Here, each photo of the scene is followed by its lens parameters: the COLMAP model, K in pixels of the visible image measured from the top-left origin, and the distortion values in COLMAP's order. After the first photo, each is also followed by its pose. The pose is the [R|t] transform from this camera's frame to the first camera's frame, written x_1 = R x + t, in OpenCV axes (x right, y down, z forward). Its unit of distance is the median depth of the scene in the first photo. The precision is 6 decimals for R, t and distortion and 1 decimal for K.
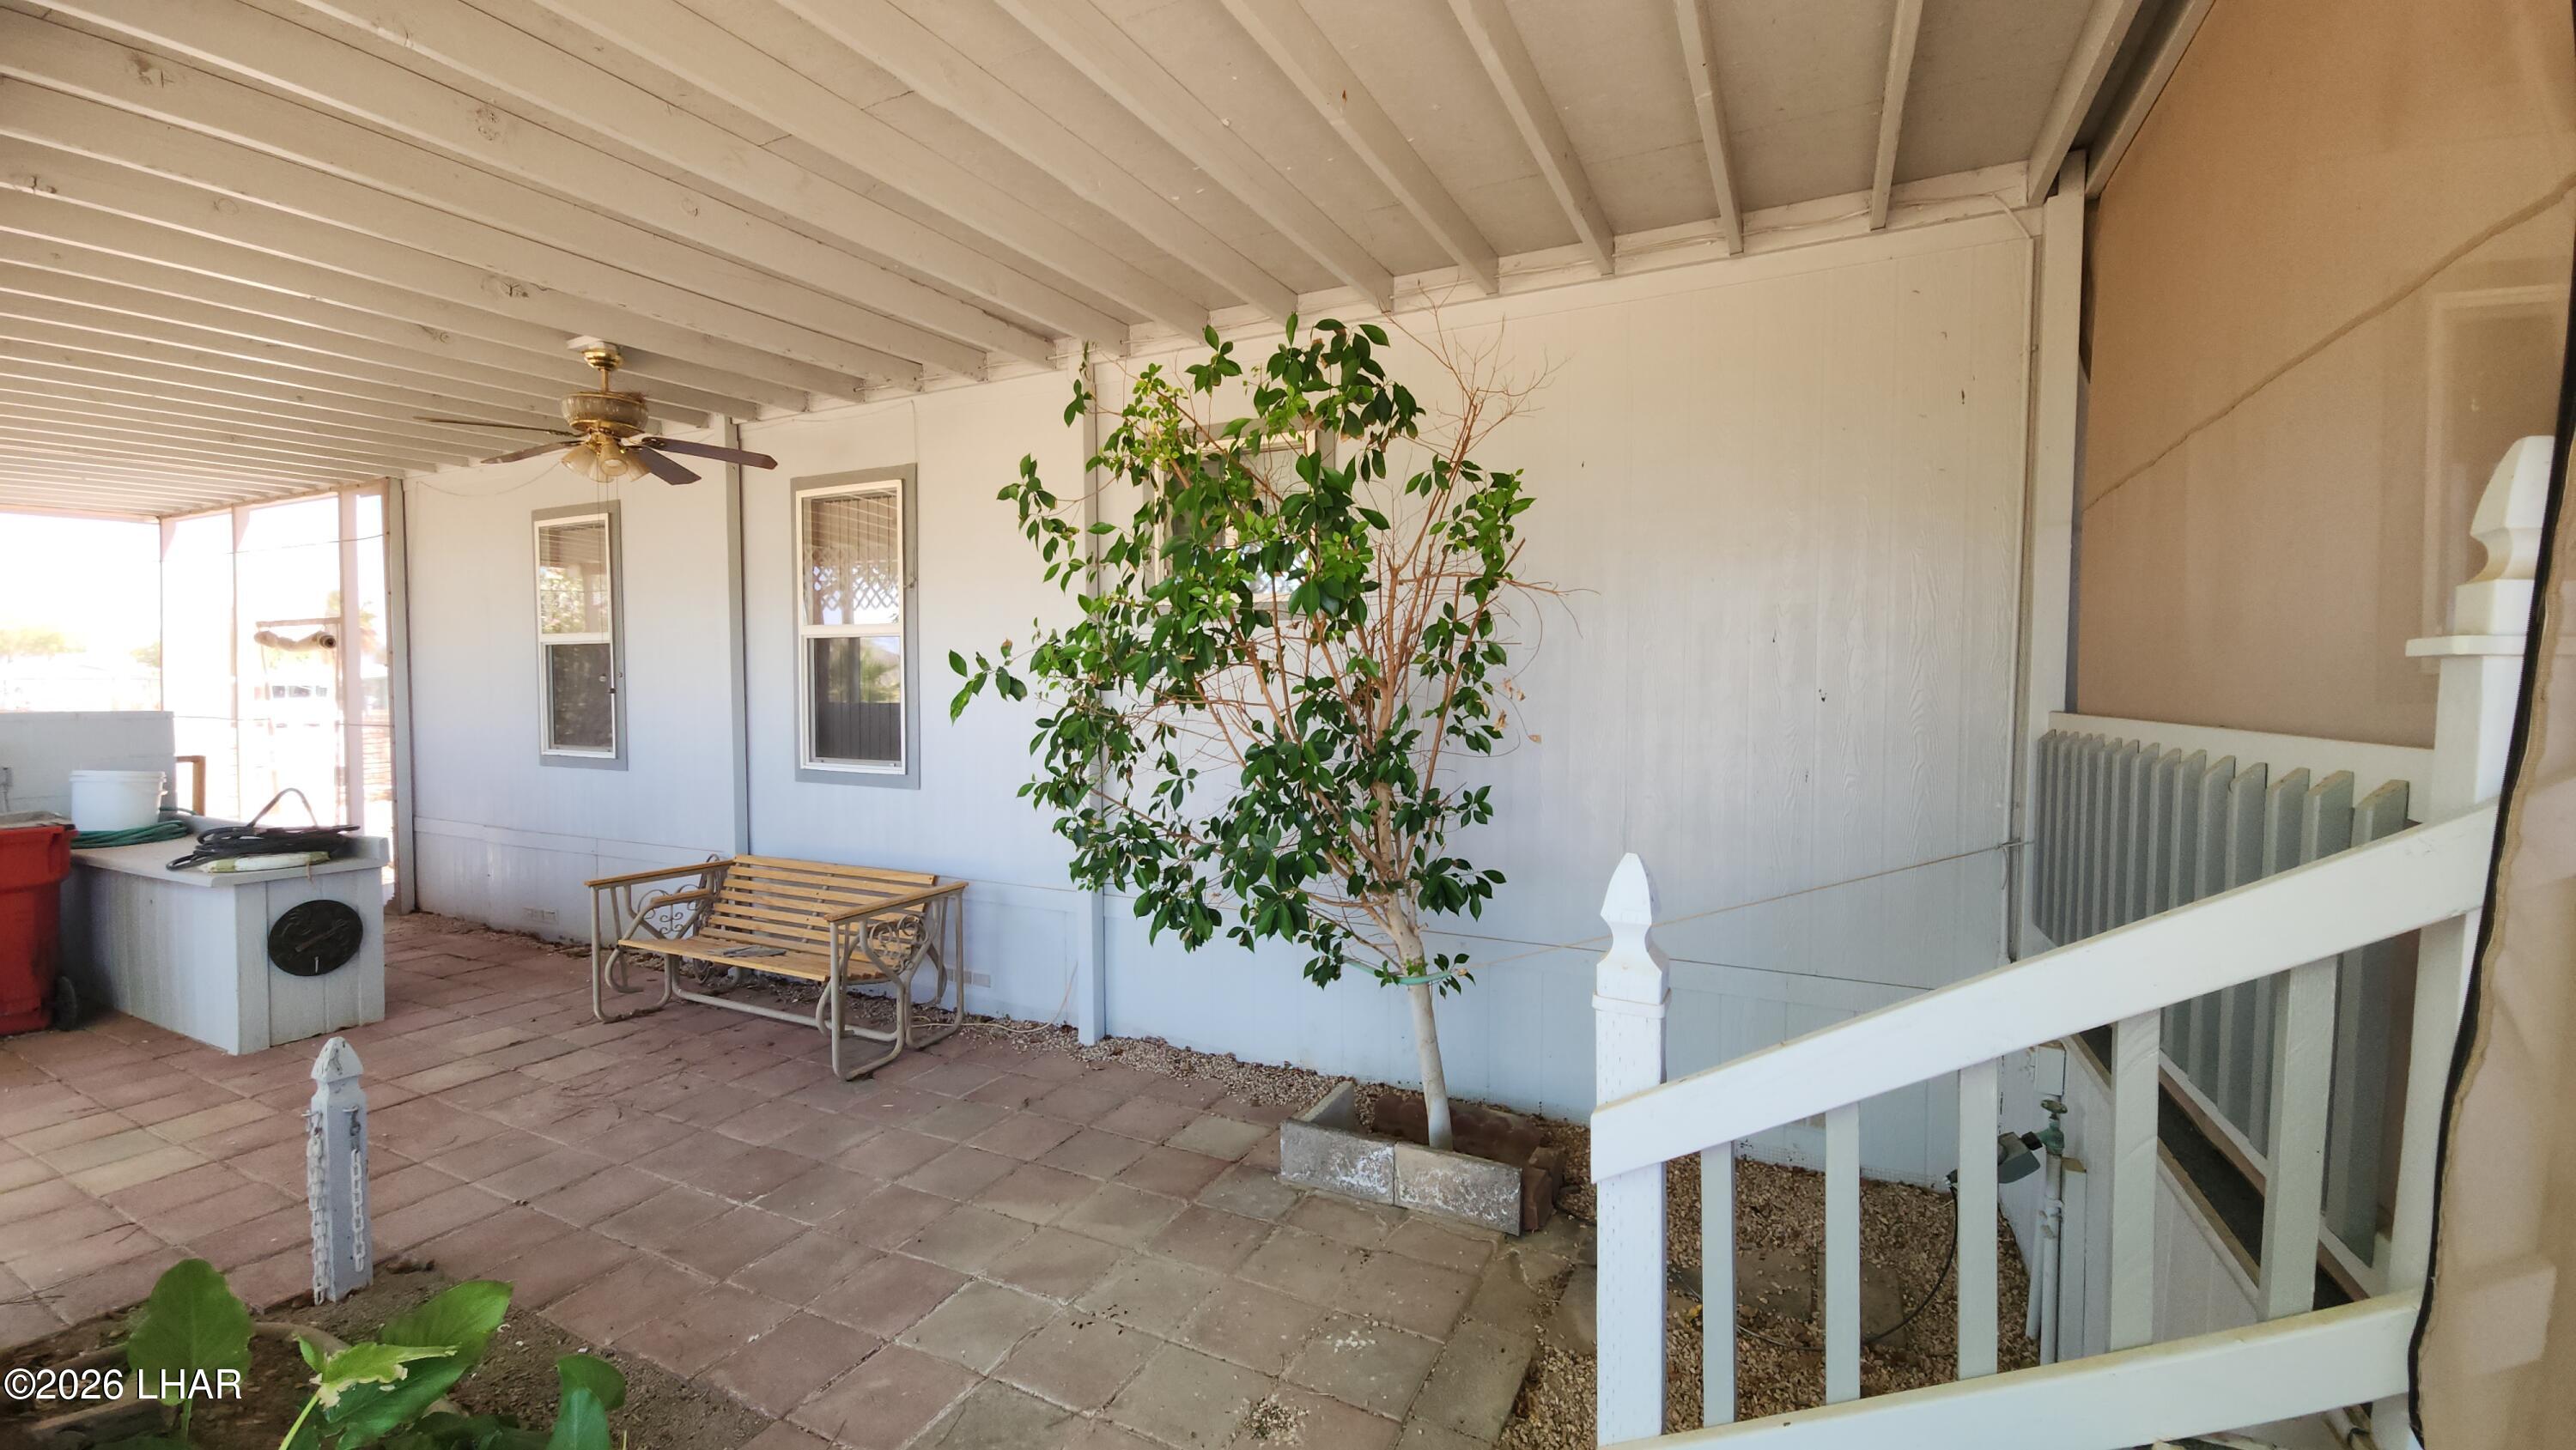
lens RADIAL K [[1042.3, 0, 1275.8], [0, 1042.3, 728.5], [0, 0, 1]] dist [0.012806, -0.007836]
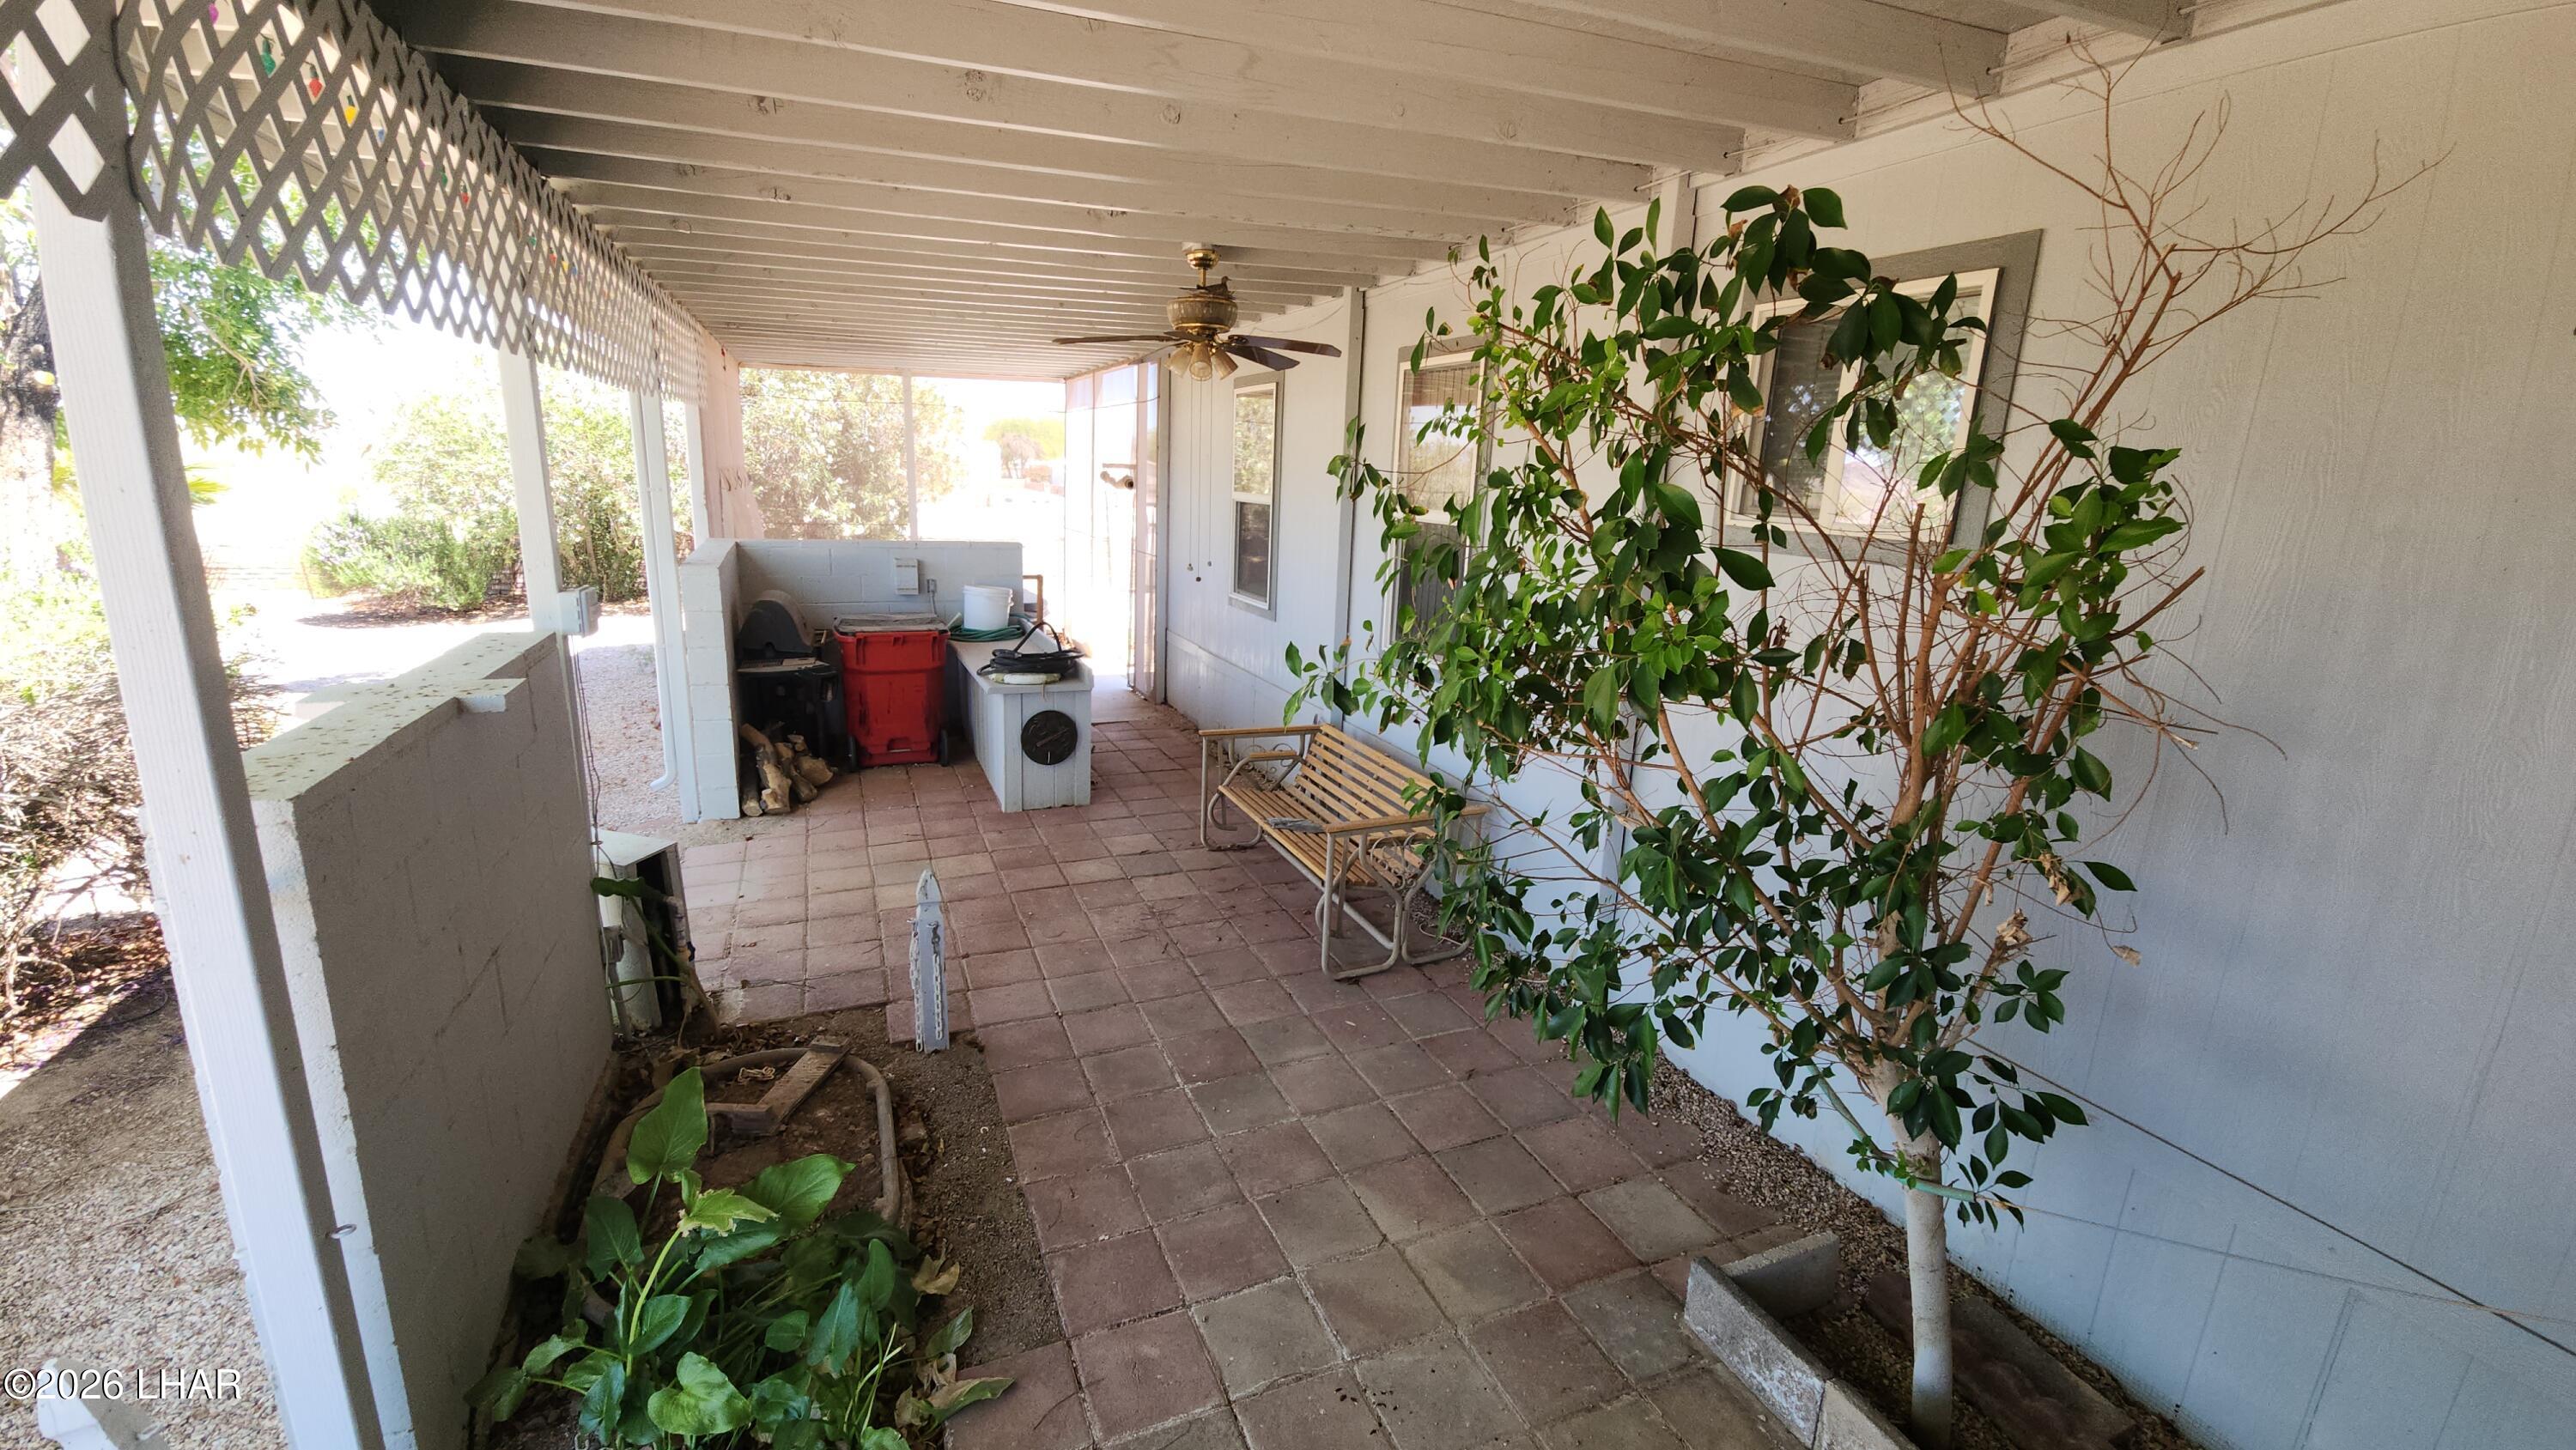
lens RADIAL K [[1042.3, 0, 1275.8], [0, 1042.3, 728.5], [0, 0, 1]] dist [0.012806, -0.007836]
pose [[0.759292, 0.182096, -0.624753, 0.146482], [-0.063453, 0.976193, 0.207413, -0.117523], [0.647649, -0.117844, 0.752771, 0.210883]]
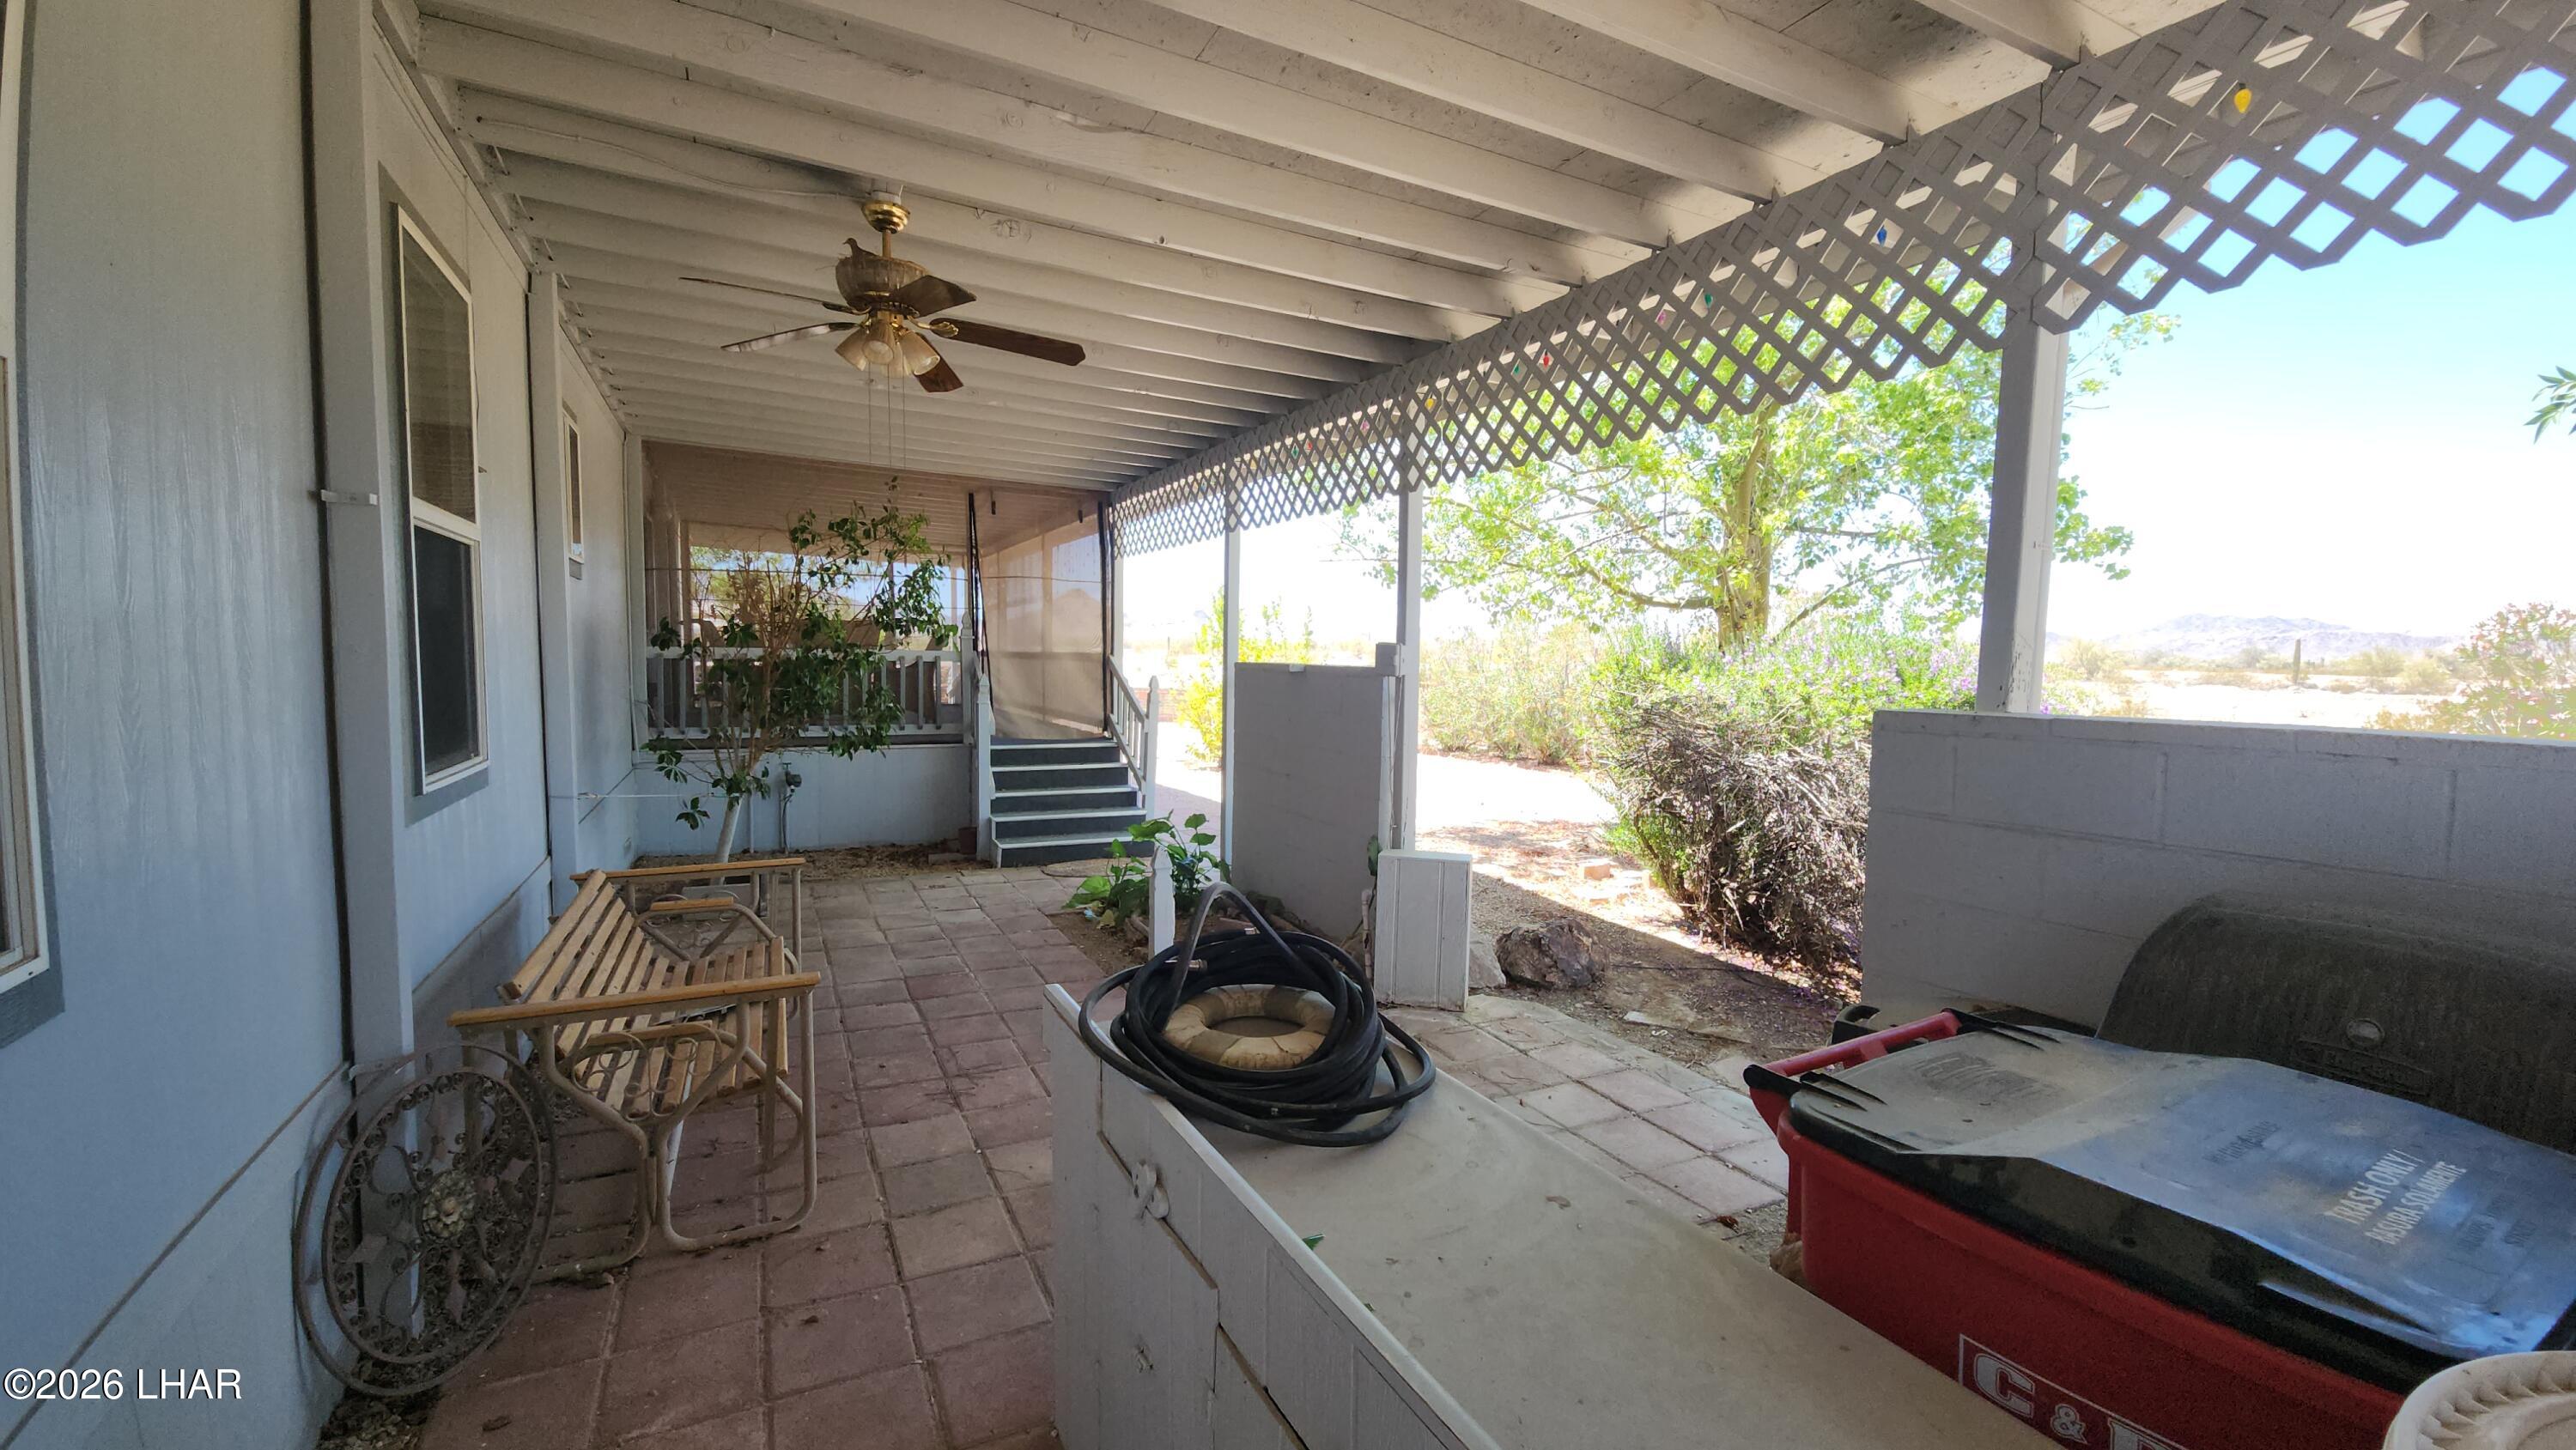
lens RADIAL K [[1042.3, 0, 1275.8], [0, 1042.3, 728.5], [0, 0, 1]] dist [0.012806, -0.007836]
pose [[-0.802975, -0.053877, 0.593573, -1.357543], [0.007168, 0.994961, 0.100006, -0.041177], [-0.595970, 0.084558, -0.798542, 1.483840]]
